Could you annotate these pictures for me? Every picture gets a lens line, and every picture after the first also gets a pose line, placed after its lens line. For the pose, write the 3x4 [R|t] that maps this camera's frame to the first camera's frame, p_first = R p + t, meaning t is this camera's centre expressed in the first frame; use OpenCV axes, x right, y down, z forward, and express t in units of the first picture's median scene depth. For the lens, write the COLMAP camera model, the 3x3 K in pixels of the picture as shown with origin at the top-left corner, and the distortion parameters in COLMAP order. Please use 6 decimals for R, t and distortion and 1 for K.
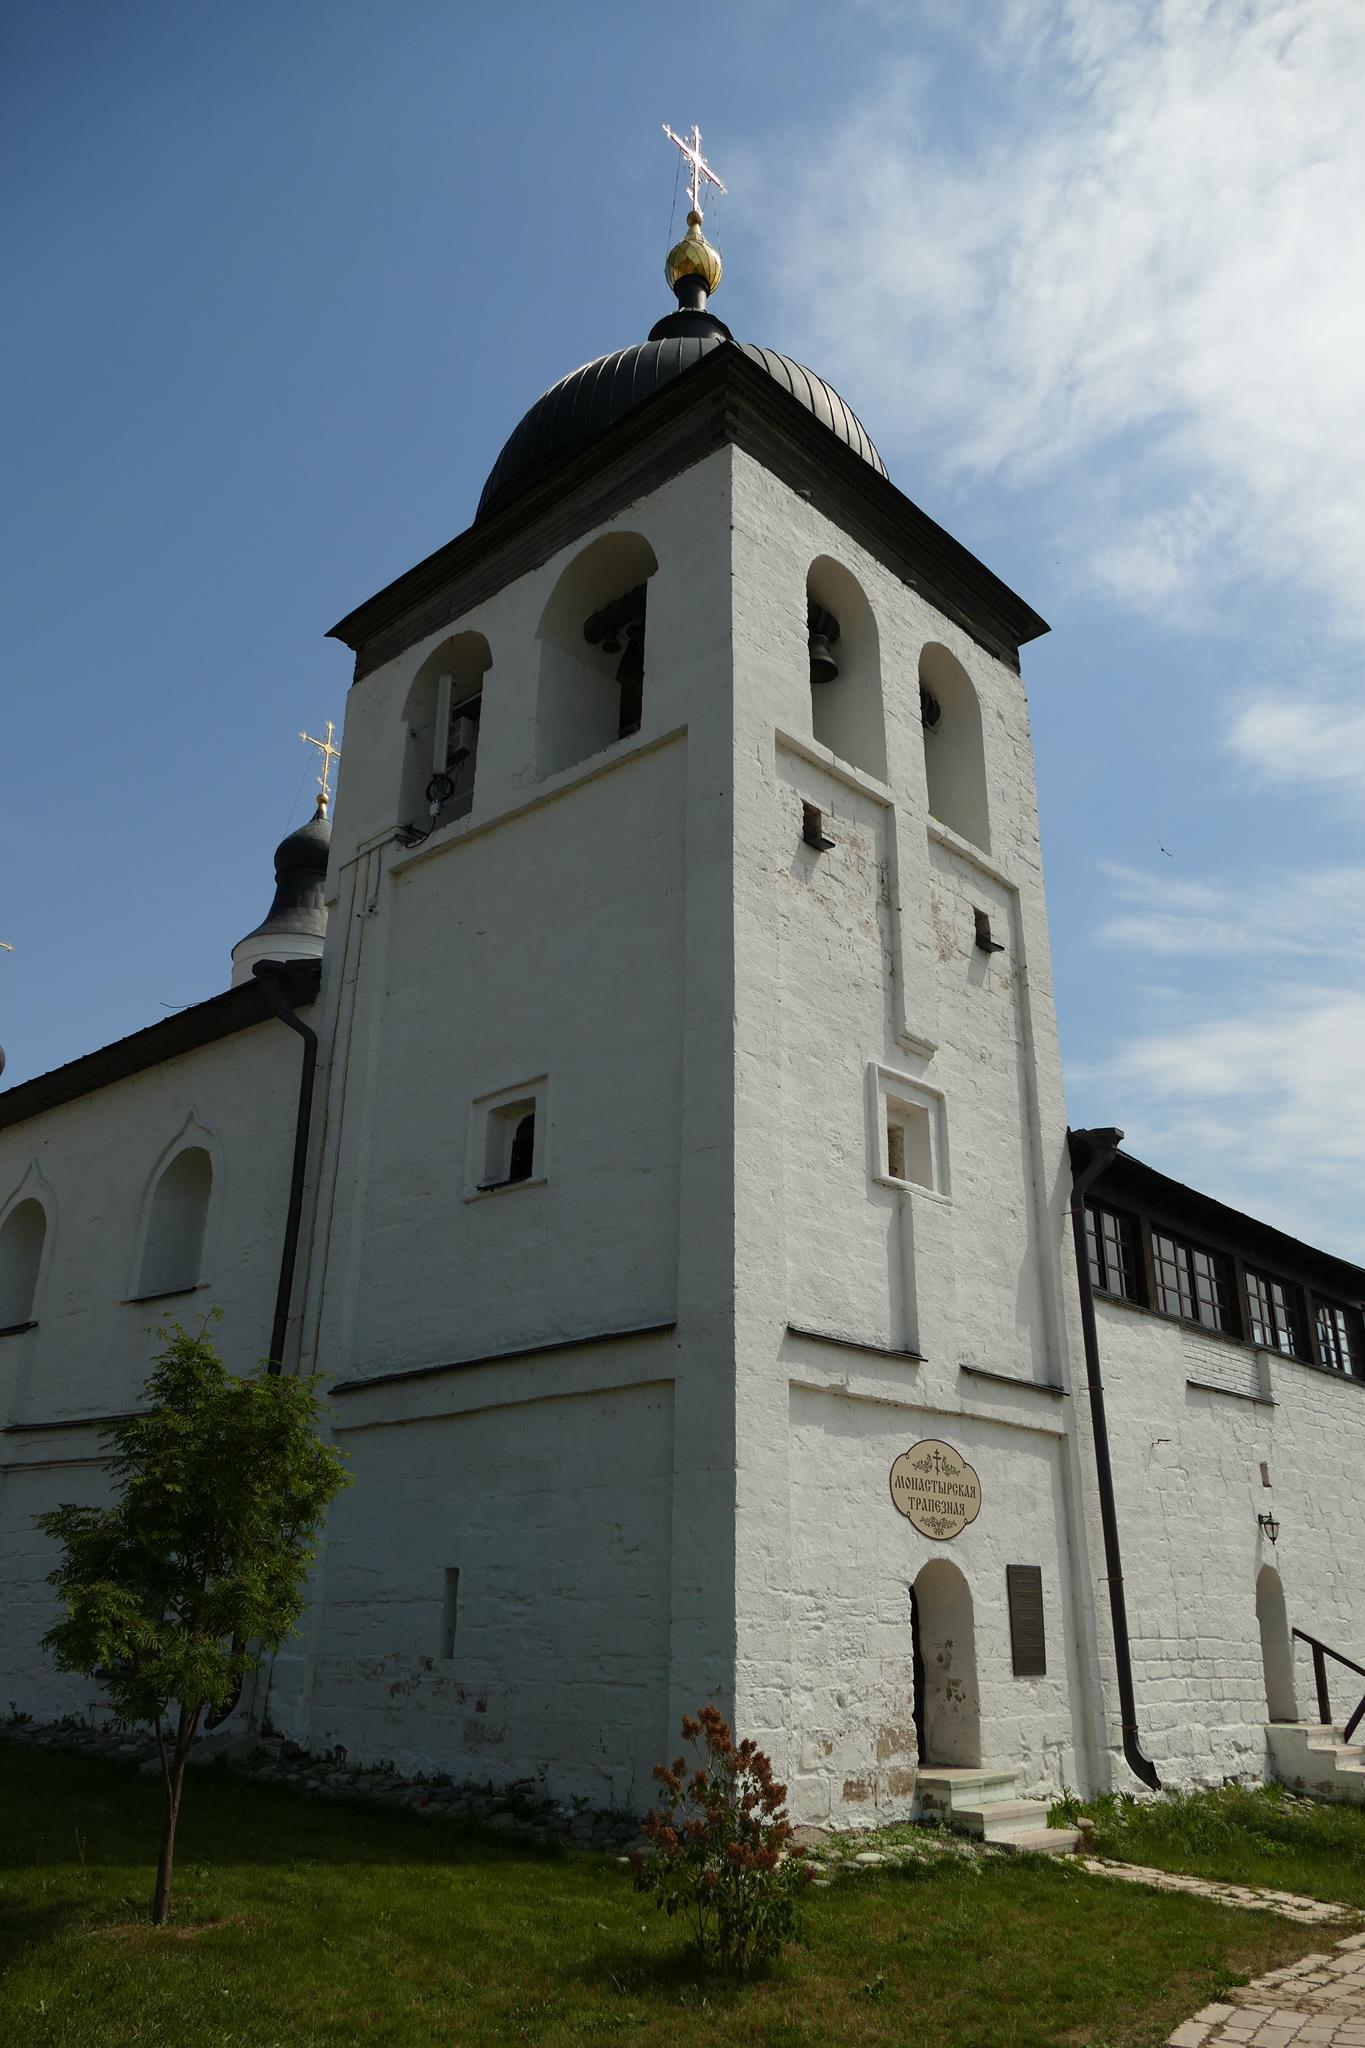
lens RADIAL K [[1473.7, 0, 695.1], [0, 1473.7, 1025.1], [0, 0, 1]] dist [-0.010682, 0.008050]
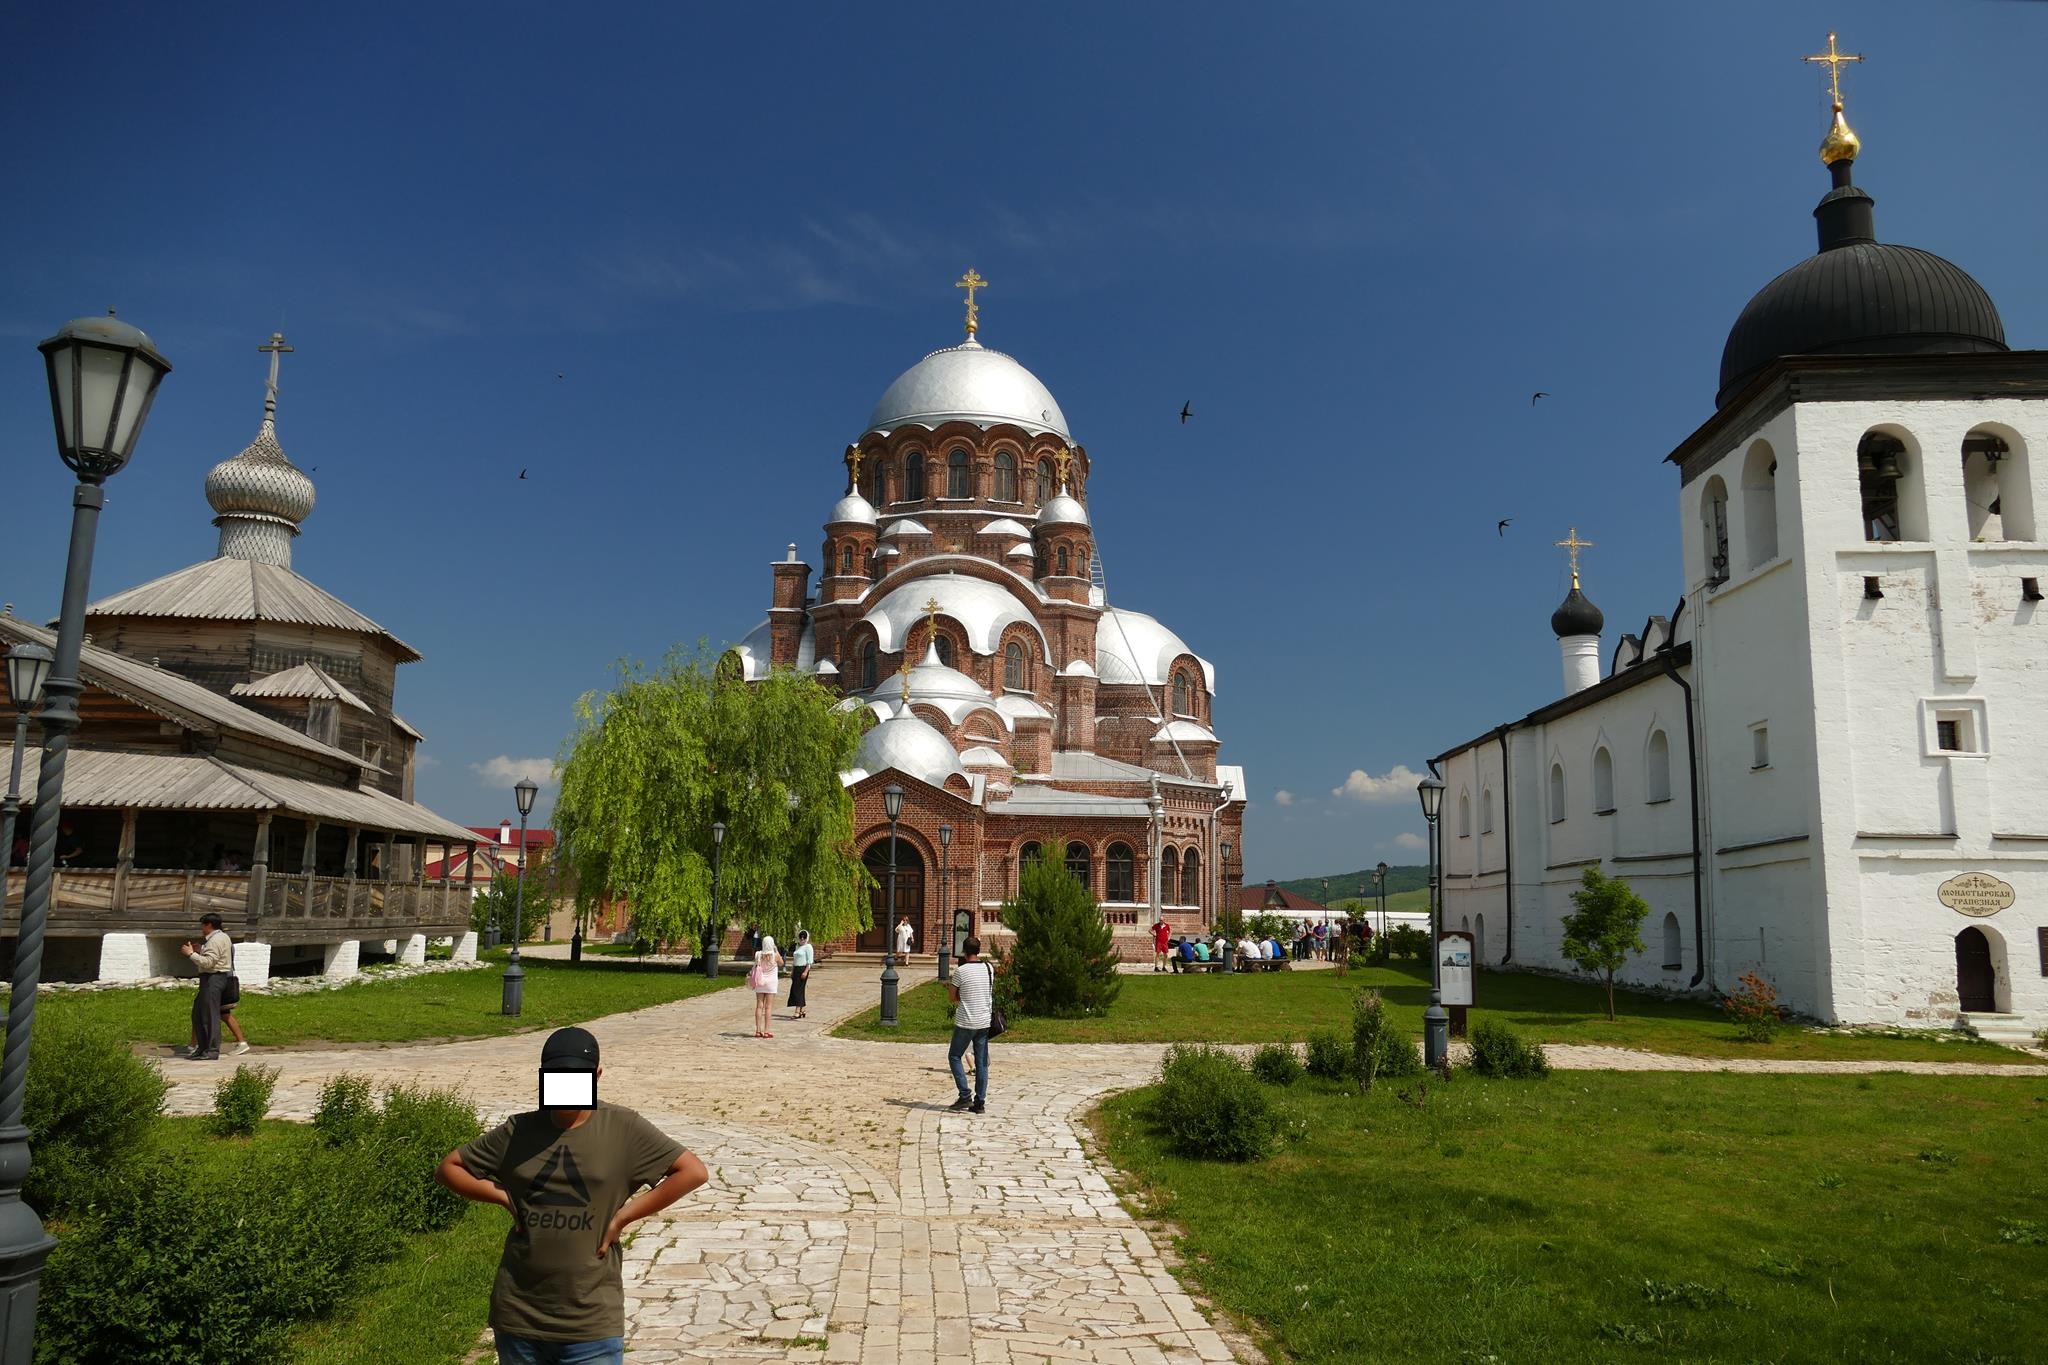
lens RADIAL K [[1473.7, 0, 1009.1], [0, 1473.7, 687.4], [0, 0, 1]] dist [-0.010682, 0.008050]
pose [[0.606161, -0.121122, -0.786065, 1.013716], [0.287921, 0.954719, 0.074916, -0.537916], [0.741397, -0.271736, 0.613587, -1.278580]]
